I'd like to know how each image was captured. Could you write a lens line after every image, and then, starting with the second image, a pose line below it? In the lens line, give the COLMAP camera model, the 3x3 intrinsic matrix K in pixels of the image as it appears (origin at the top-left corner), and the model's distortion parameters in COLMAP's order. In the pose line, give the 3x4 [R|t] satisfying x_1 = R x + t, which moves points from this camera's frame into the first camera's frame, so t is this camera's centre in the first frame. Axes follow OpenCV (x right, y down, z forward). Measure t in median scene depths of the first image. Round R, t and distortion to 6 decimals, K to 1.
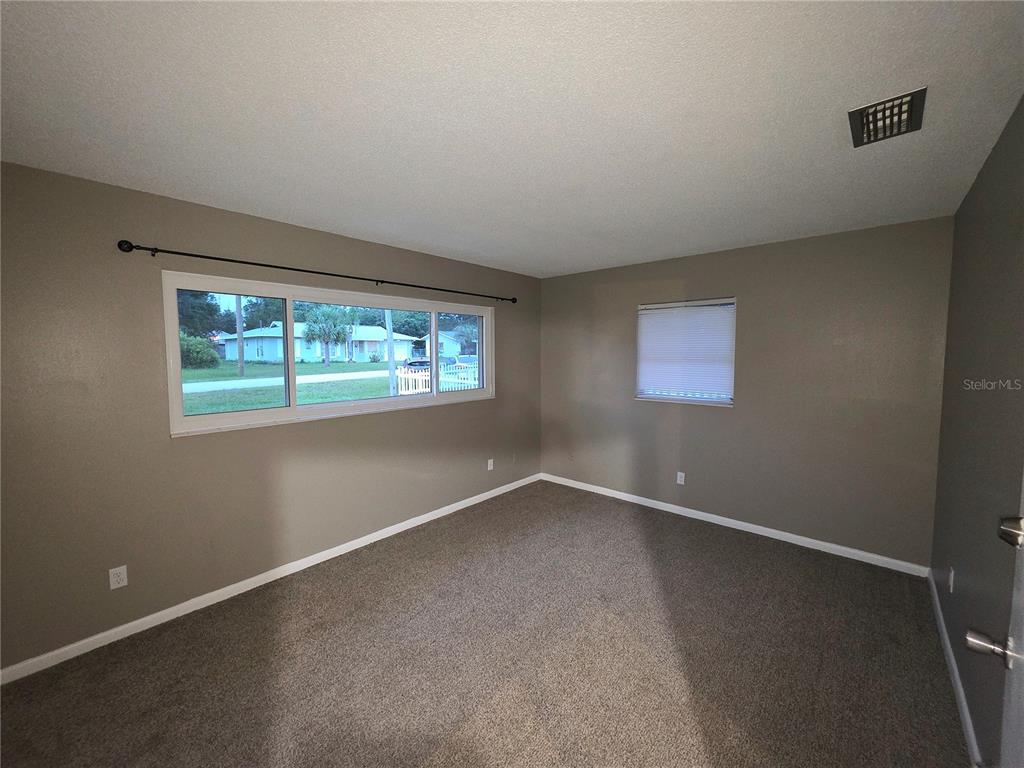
lens RADIAL K [[406.7, 0, 516.8], [0, 406.7, 379.3], [0, 0, 1]] dist [0.000685, -0.000196]
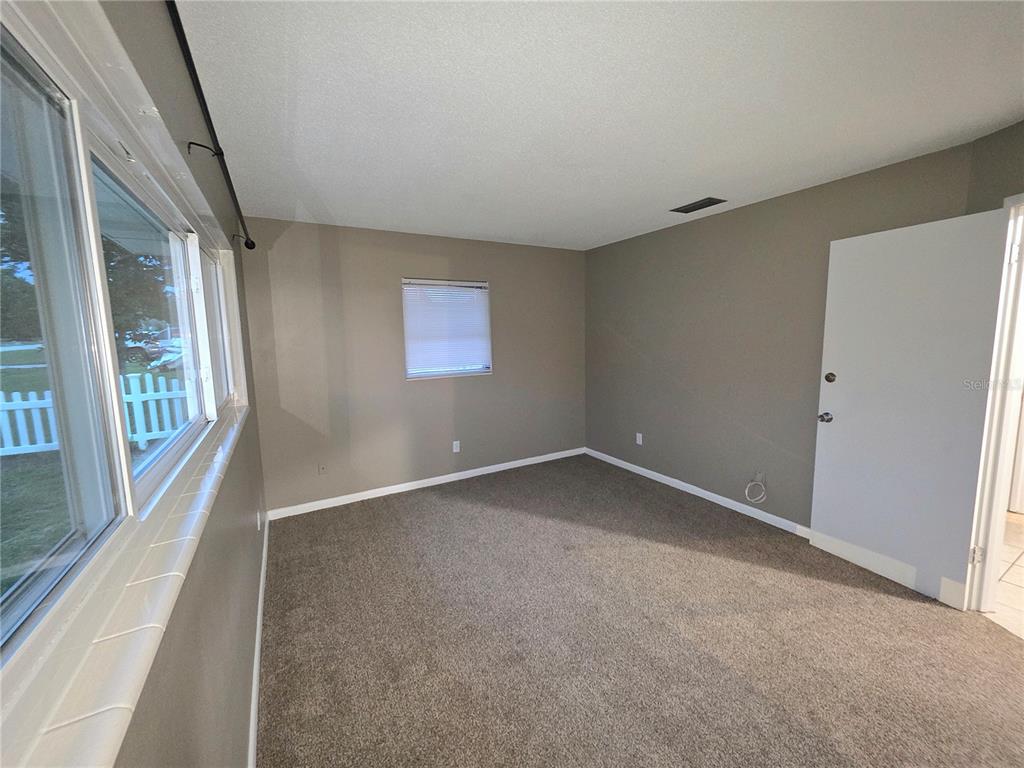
lens RADIAL K [[406.7, 0, 516.8], [0, 406.7, 379.3], [0, 0, 1]] dist [0.000685, -0.000196]
pose [[0.315857, -0.116509, 0.941626, -0.551298], [0.077903, 0.992266, 0.096643, -0.025845], [-0.945603, 0.042830, 0.322491, 0.503469]]
